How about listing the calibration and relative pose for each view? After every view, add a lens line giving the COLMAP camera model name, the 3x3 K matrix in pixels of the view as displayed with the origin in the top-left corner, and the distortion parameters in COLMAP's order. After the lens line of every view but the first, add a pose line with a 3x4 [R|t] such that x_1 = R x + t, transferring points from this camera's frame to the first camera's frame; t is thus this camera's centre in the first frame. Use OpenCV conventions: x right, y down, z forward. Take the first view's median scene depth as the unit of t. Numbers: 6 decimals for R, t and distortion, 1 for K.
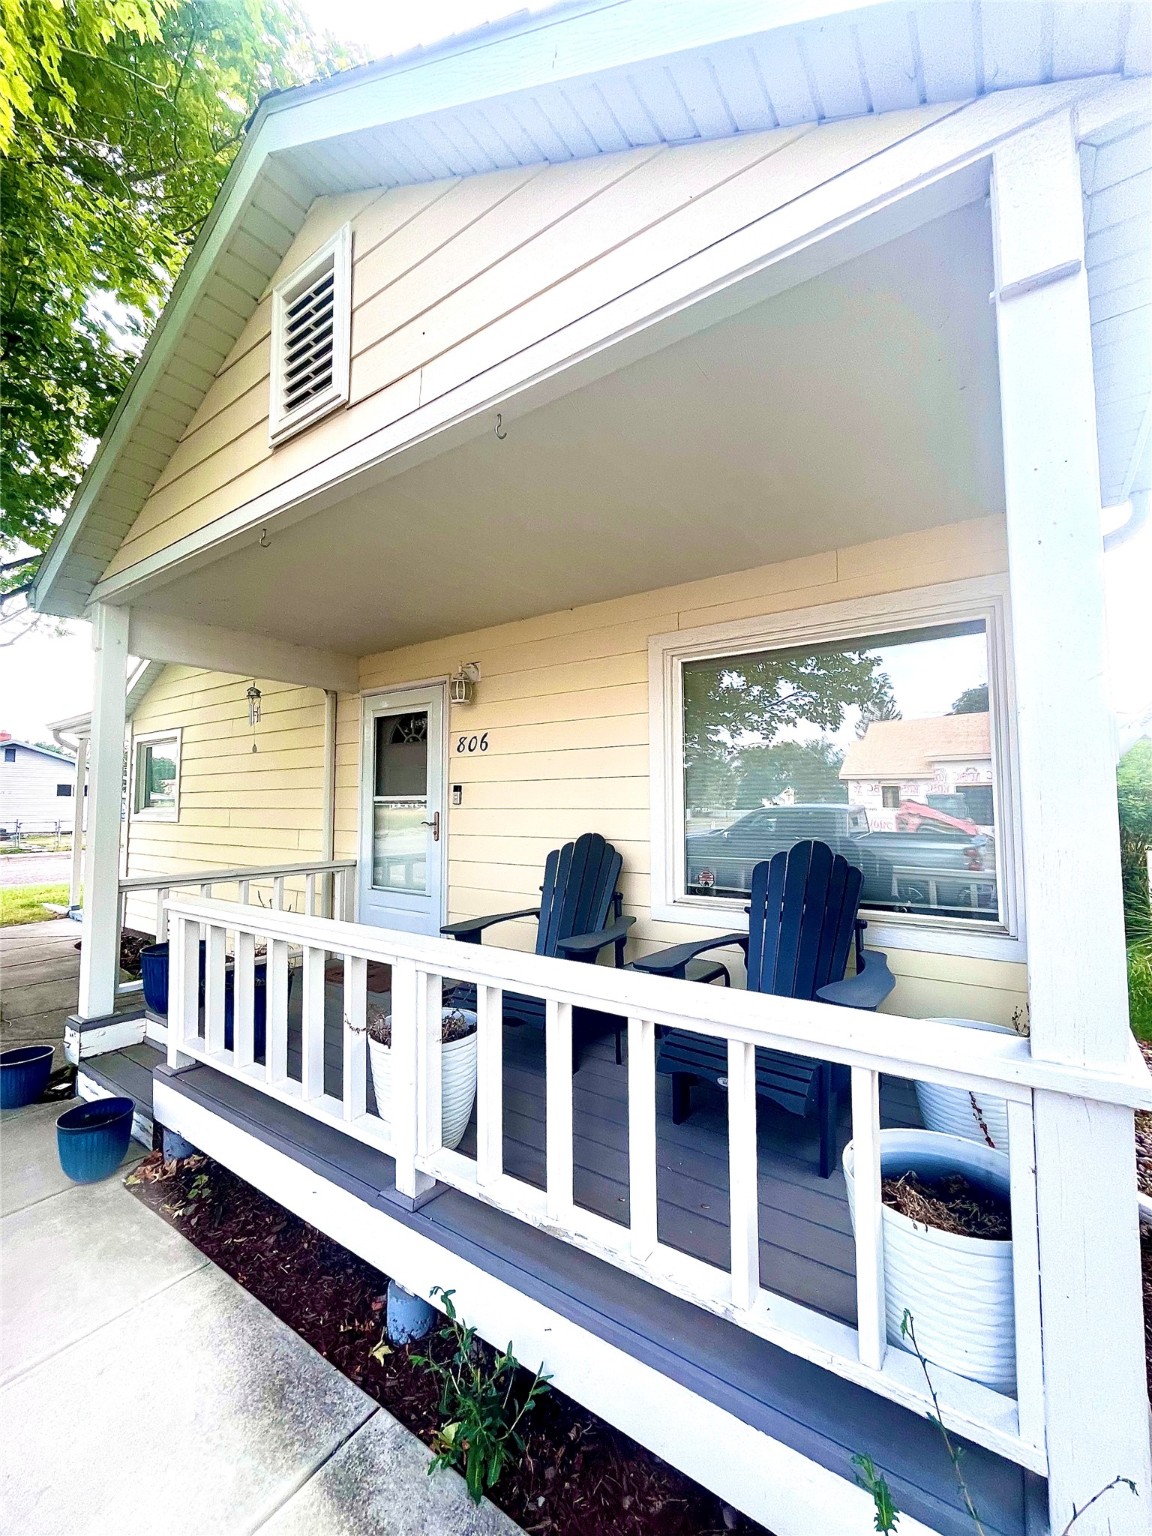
lens RADIAL K [[622.8, 0, 573.1], [0, 622.8, 769.3], [0, 0, 1]] dist [0.002555, -0.000546]
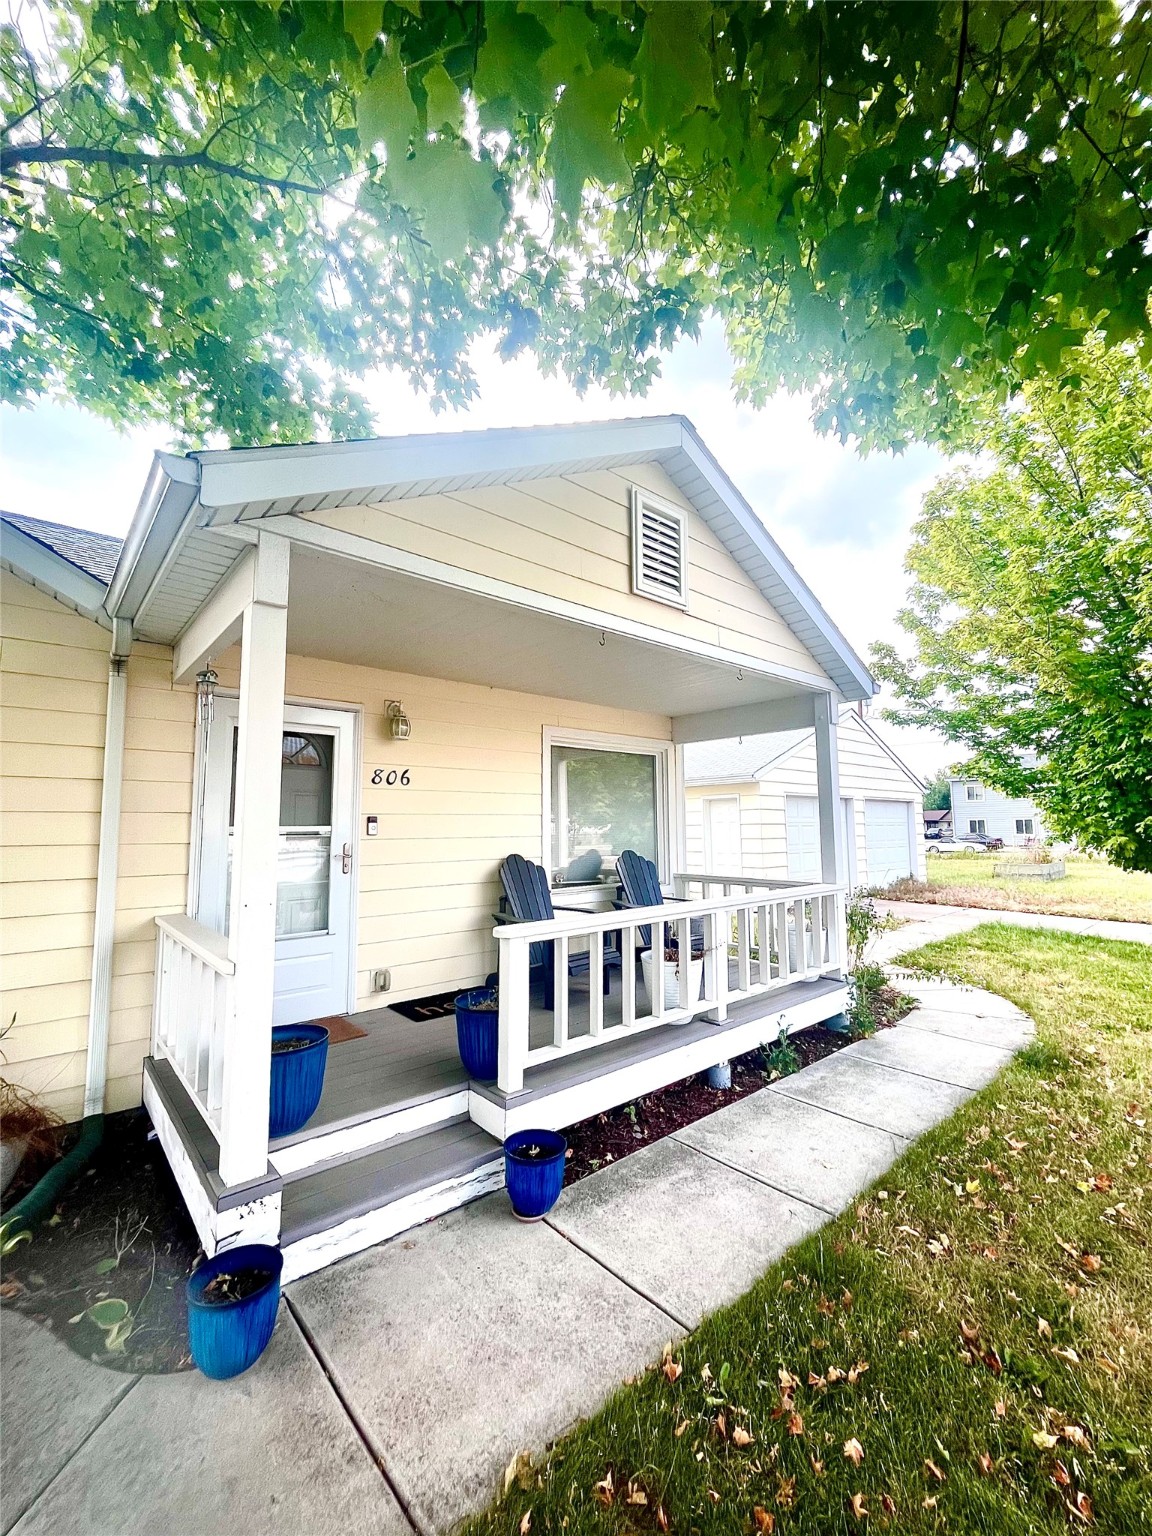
lens RADIAL K [[622.8, 0, 577.3], [0, 622.8, 771.7], [0, 0, 1]] dist [0.002555, -0.000546]
pose [[0.241863, 0.086649, 0.966434, -1.302260], [-0.049417, 0.995812, -0.076916, 0.017481], [-0.969051, -0.029155, 0.245132, 0.514344]]
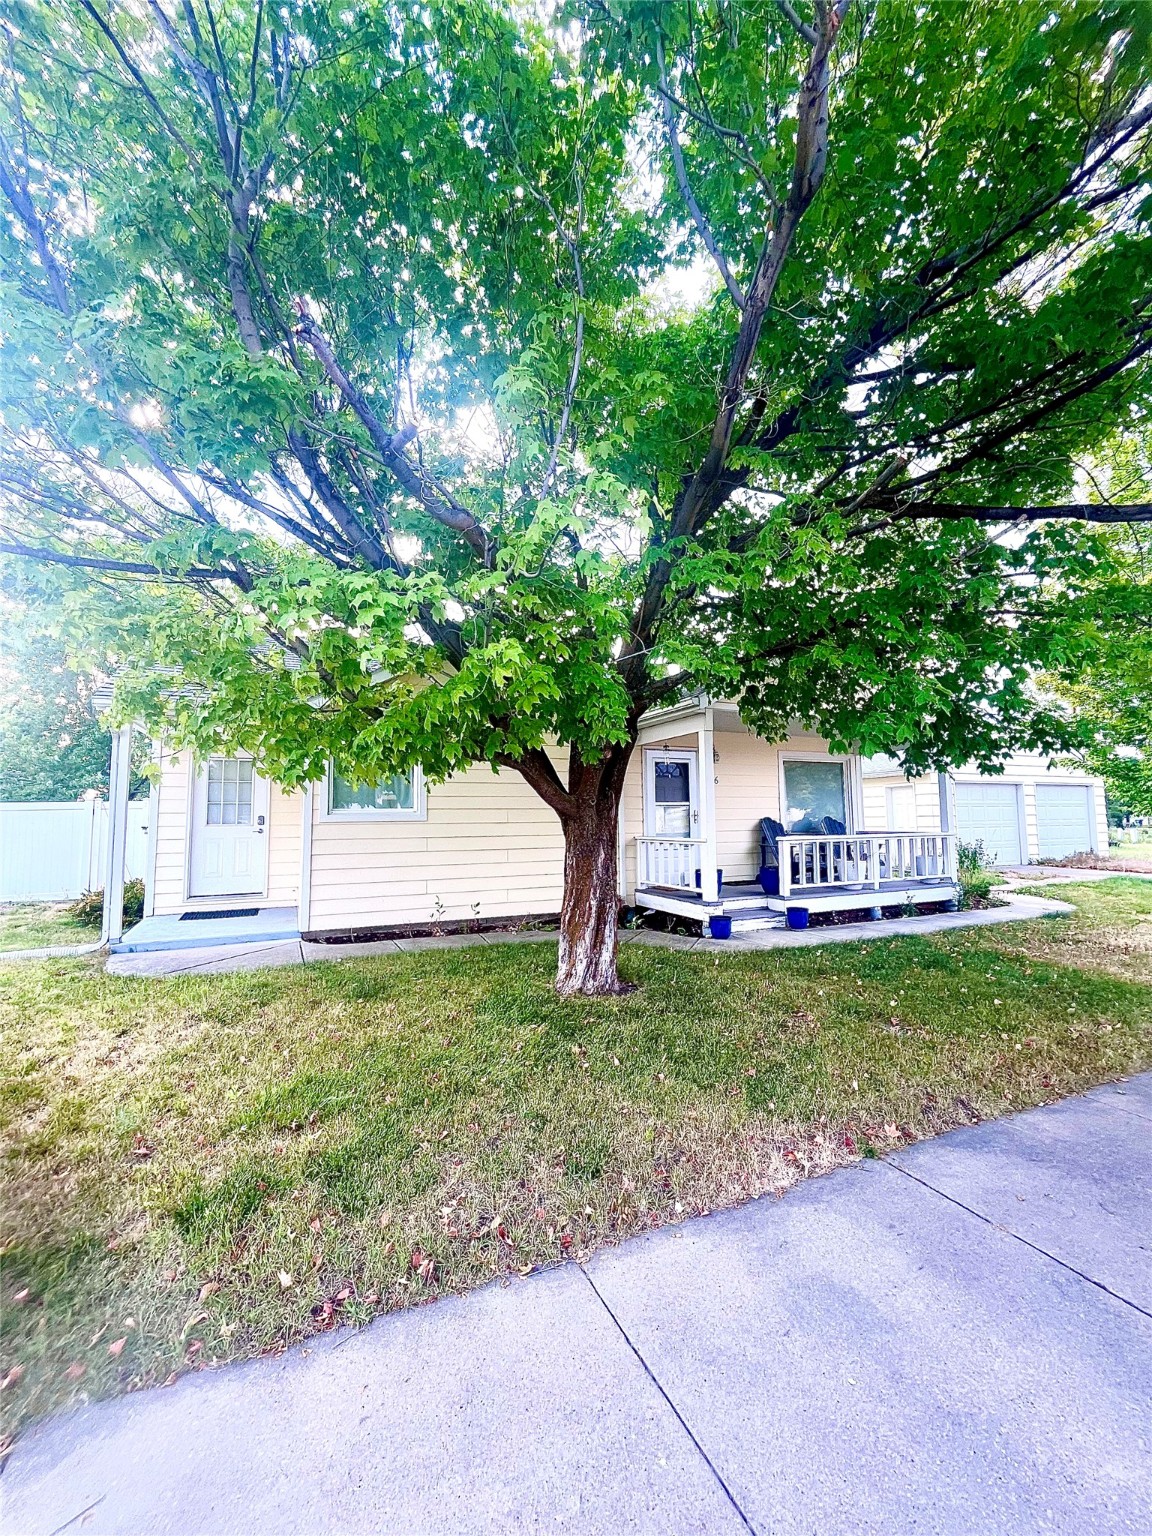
lens RADIAL K [[622.8, 0, 565.1], [0, 622.8, 765.6], [0, 0, 1]] dist [0.002555, -0.000546]
pose [[0.522937, 0.069522, 0.849531, -2.888277], [-0.040940, 0.997566, -0.056436, 0.064844], [-0.851388, -0.005267, 0.524511, 0.282546]]
